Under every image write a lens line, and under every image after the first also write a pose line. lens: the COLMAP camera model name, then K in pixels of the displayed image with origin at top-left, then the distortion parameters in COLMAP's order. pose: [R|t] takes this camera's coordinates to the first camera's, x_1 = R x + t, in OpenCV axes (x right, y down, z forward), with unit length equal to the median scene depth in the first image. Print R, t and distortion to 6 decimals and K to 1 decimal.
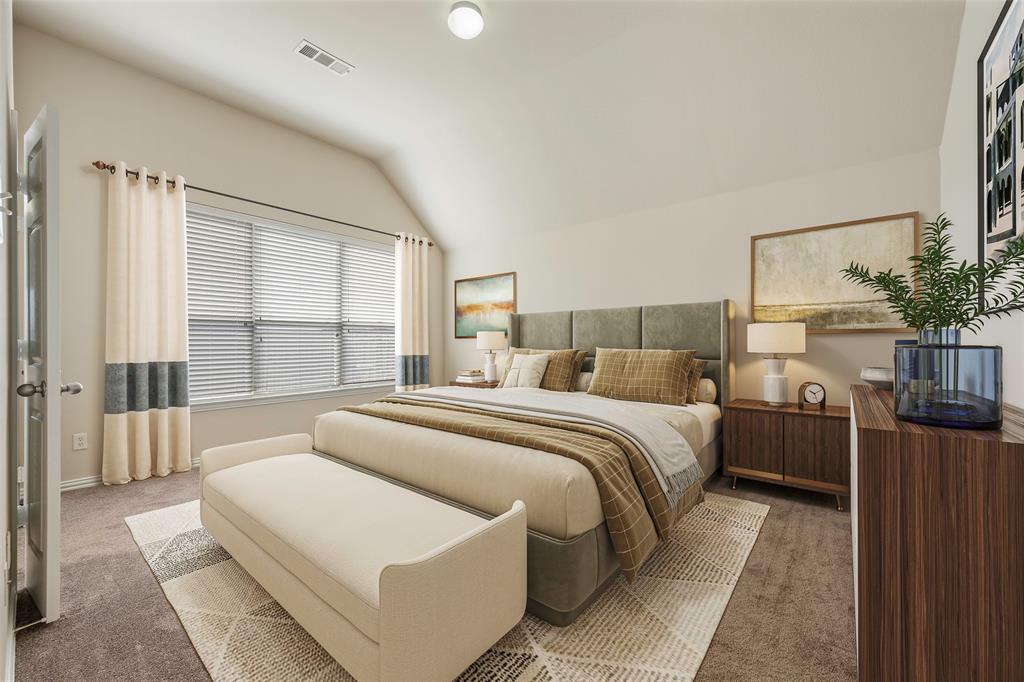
lens RADIAL K [[404.9, 0, 507.8], [0, 404.9, 341.7], [0, 0, 1]] dist [-0.000783, -0.000256]
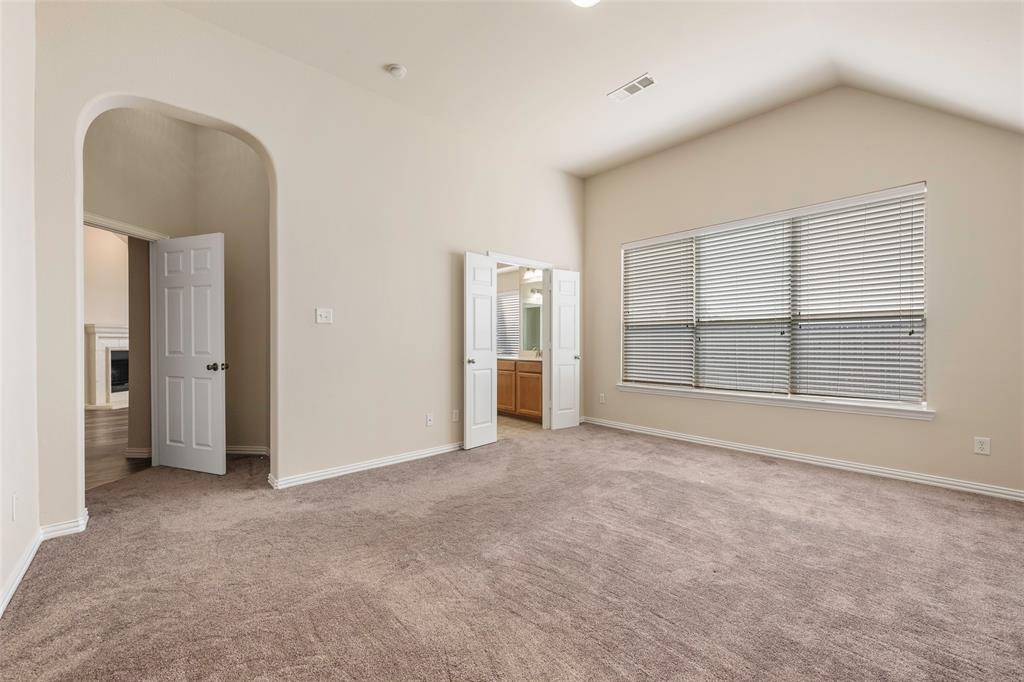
lens RADIAL K [[404.9, 0, 507.8], [0, 404.9, 341.7], [0, 0, 1]] dist [-0.000783, -0.000256]
pose [[-0.149981, 0.002146, -0.988687, 0.552410], [0.004510, 0.999989, 0.001486, -0.002795], [0.988679, -0.004236, -0.149989, 0.647672]]
